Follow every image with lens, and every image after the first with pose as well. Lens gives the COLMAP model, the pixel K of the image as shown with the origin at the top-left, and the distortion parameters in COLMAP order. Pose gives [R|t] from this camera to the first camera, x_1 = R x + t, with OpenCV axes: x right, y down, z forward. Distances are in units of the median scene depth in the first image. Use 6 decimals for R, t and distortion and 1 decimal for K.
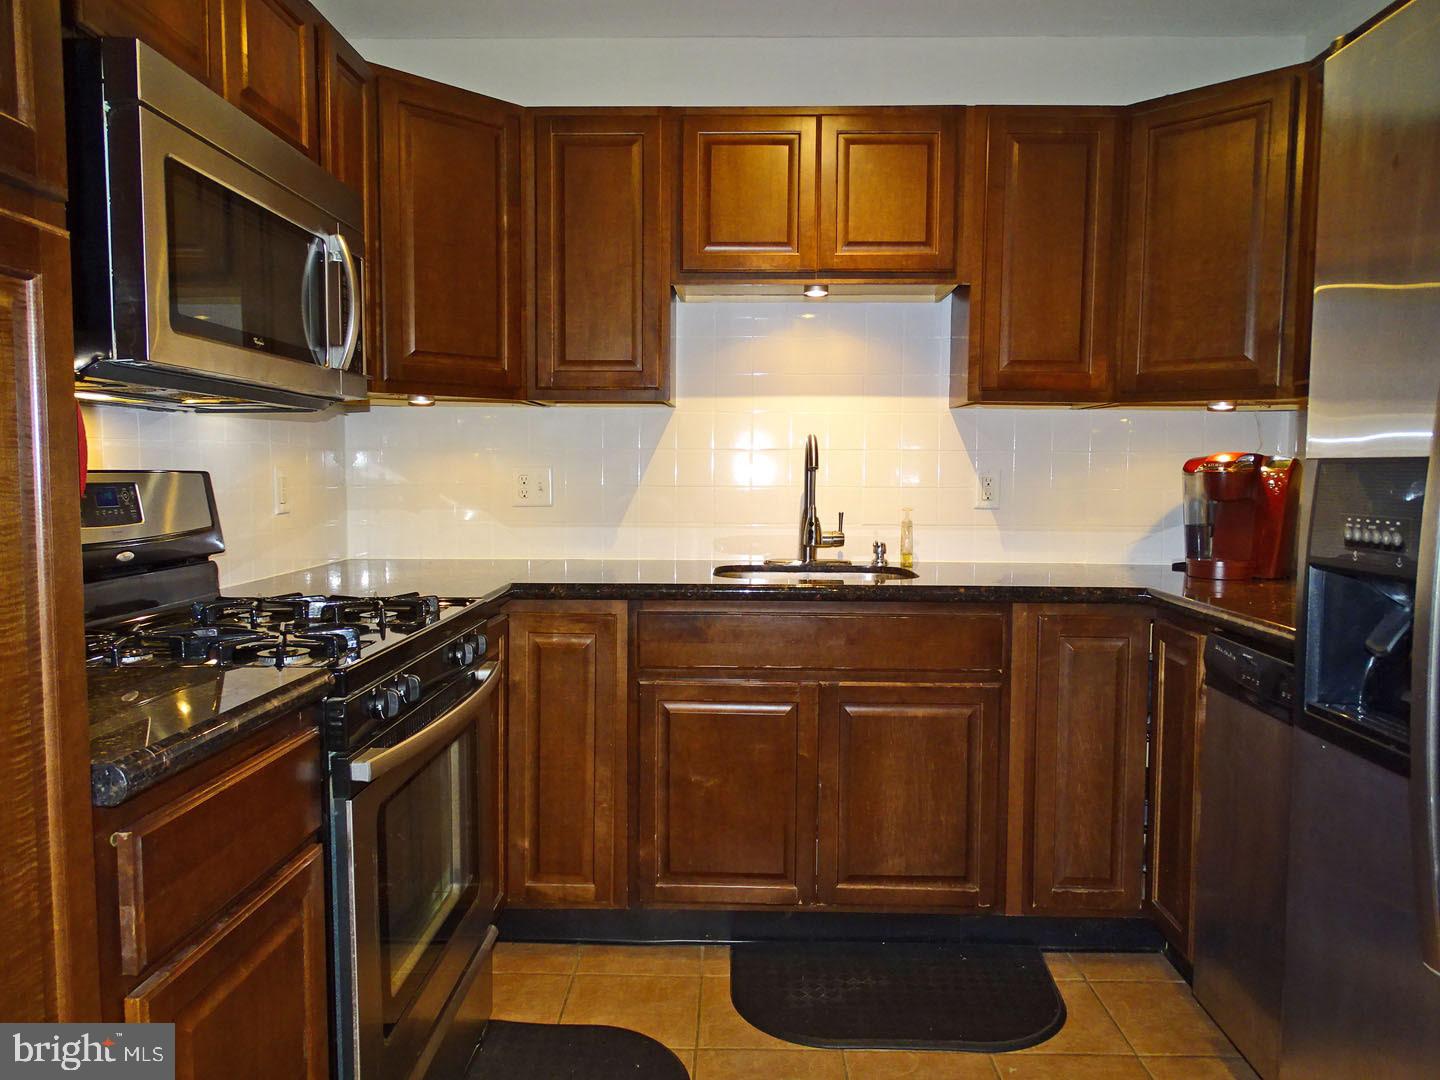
lens RADIAL K [[1030.2, 0, 728.8], [0, 1030.2, 536.1], [0, 0, 1]] dist [0.017708, -0.010748]
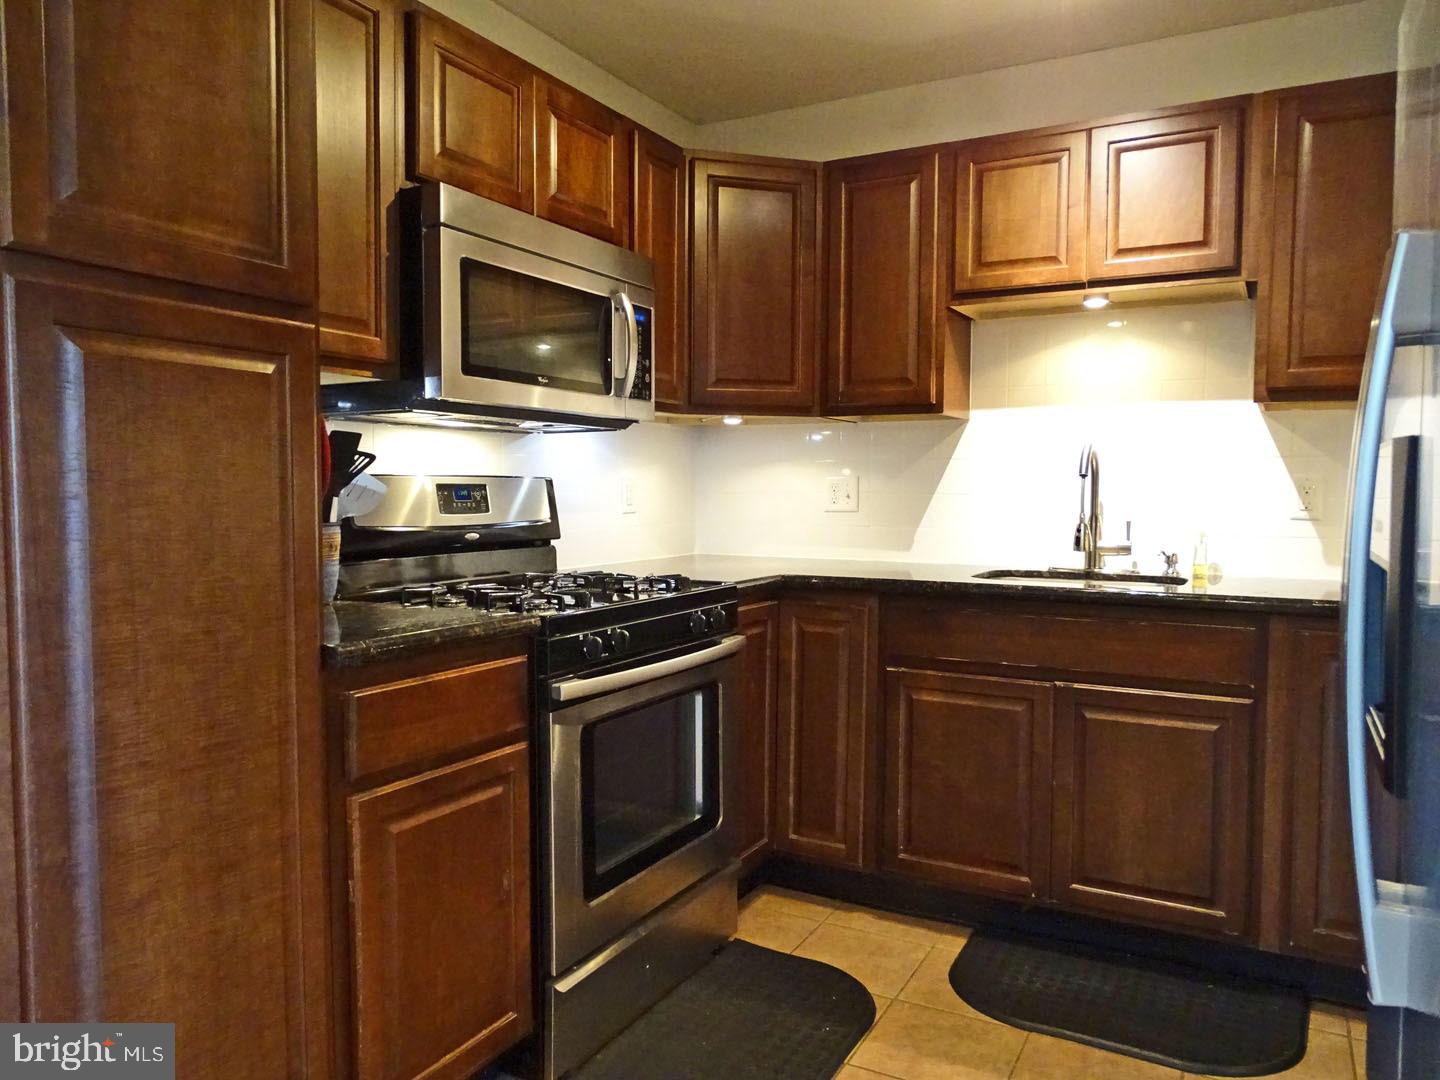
lens RADIAL K [[1030.2, 0, 728.8], [0, 1030.2, 536.1], [0, 0, 1]] dist [0.017708, -0.010748]
pose [[0.891073, 0.021568, -0.453347, 0.254688], [-0.030115, 0.999479, -0.011641, 0.017609], [0.452859, 0.024025, 0.891258, -0.063938]]
